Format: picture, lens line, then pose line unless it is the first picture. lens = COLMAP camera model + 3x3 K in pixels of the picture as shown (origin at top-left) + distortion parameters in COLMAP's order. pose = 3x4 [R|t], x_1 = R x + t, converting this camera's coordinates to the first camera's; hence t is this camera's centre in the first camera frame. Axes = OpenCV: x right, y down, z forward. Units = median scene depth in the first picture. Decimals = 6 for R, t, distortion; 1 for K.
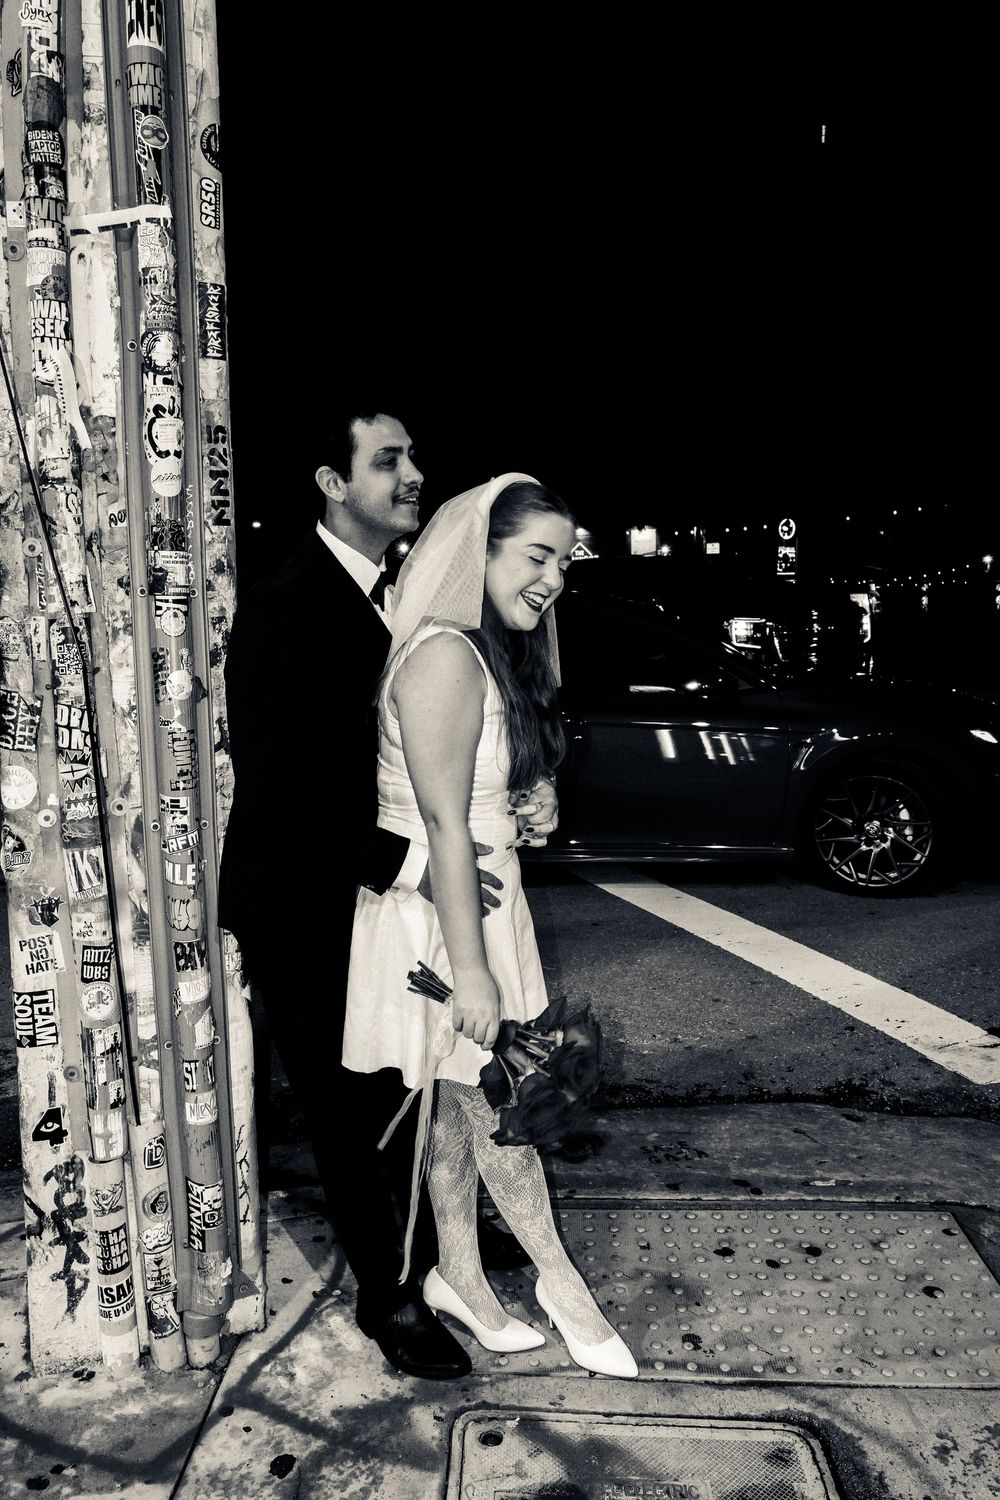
lens RADIAL K [[1130.2, 0, 500.0], [0, 1130.2, 750.0], [0, 0, 1]] dist [-0.076003, 0.073259]
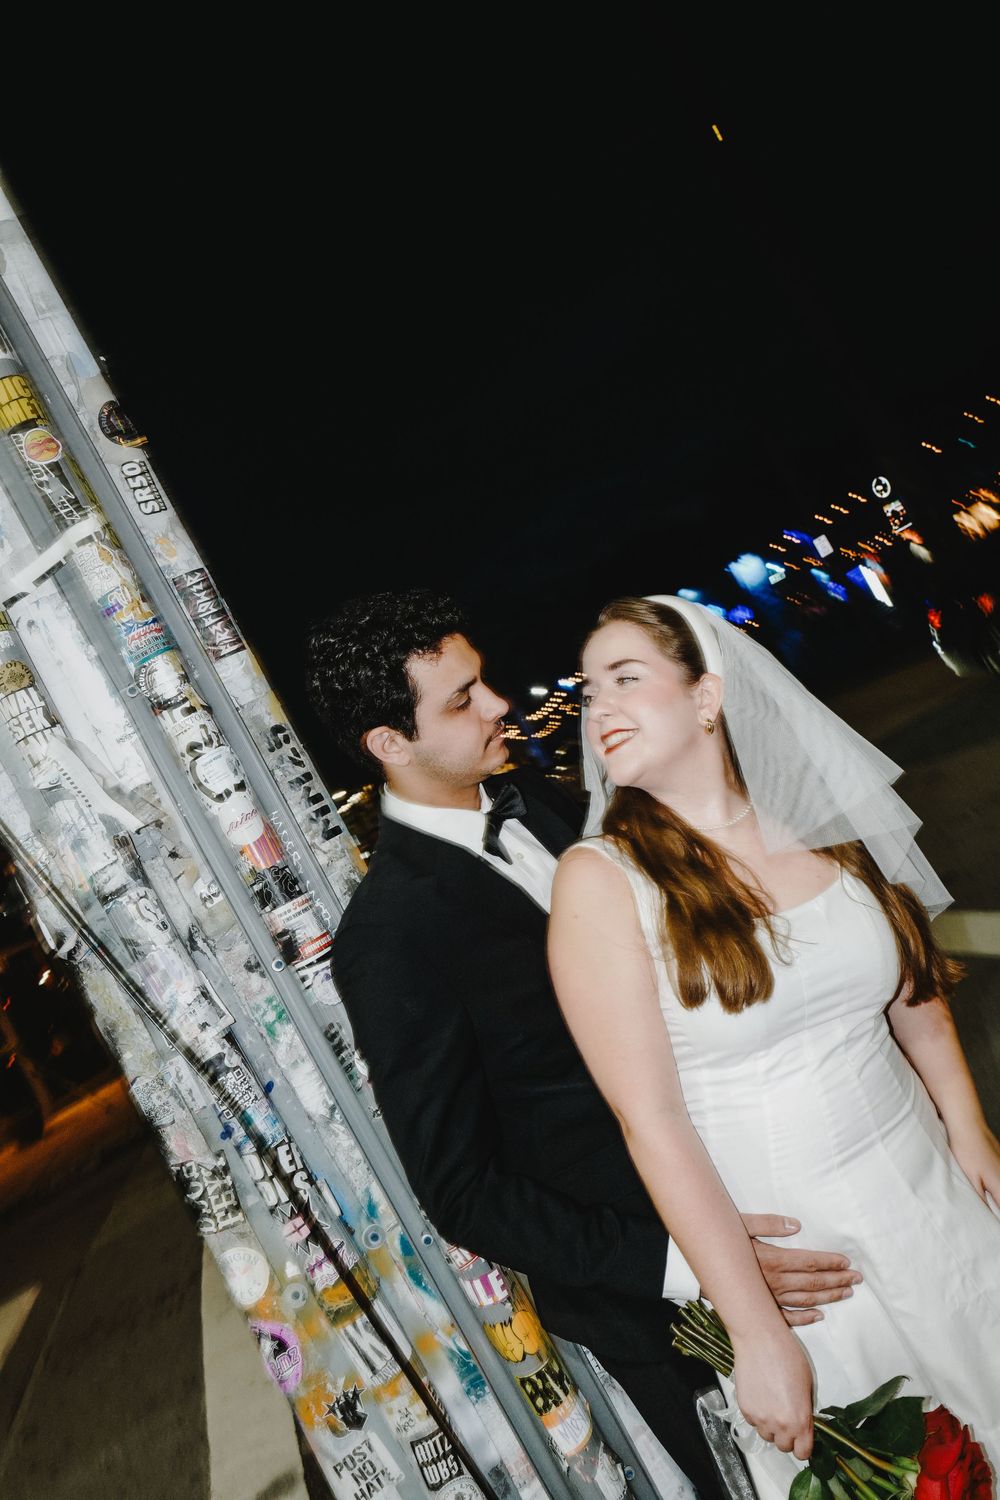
lens RADIAL K [[1130.2, 0, 500.0], [0, 1130.2, 750.0], [0, 0, 1]] dist [-0.076003, 0.073259]
pose [[0.875813, -0.461108, -0.142588, -0.009325], [0.442282, 0.885013, -0.145391, -0.094594], [0.193233, 0.064271, 0.979046, 0.273234]]
